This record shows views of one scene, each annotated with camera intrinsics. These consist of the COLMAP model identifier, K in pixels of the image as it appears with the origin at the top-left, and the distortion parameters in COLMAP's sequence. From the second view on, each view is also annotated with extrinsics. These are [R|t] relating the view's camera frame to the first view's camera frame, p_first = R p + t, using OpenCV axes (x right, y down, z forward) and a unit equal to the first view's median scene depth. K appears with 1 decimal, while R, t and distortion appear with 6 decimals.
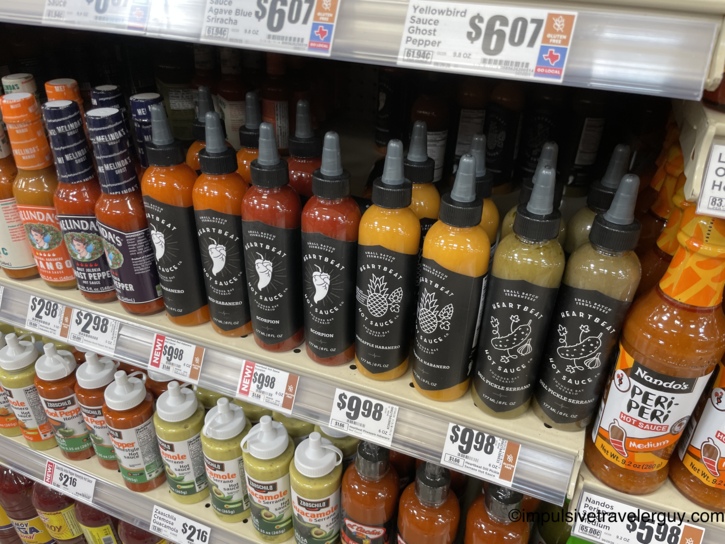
lens RADIAL K [[546.7, 0, 362.1], [0, 546.7, 272.4], [0, 0, 1]] dist [0.030675, -0.001956]
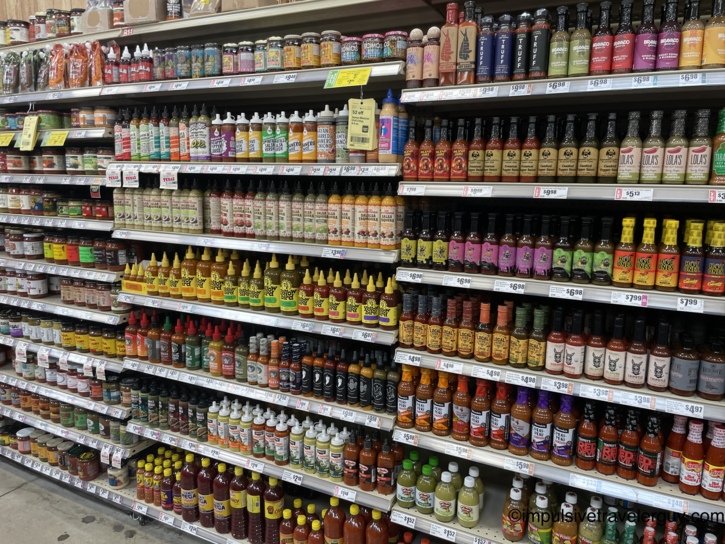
lens RADIAL K [[546.7, 0, 362.3], [0, 546.7, 271.8], [0, 0, 1]] dist [0.030675, -0.001956]
pose [[0.995083, 0.007314, -0.098773, 0.530063], [-0.046707, 0.914064, -0.402871, 0.968288], [0.087338, 0.405503, 0.909912, -3.357595]]
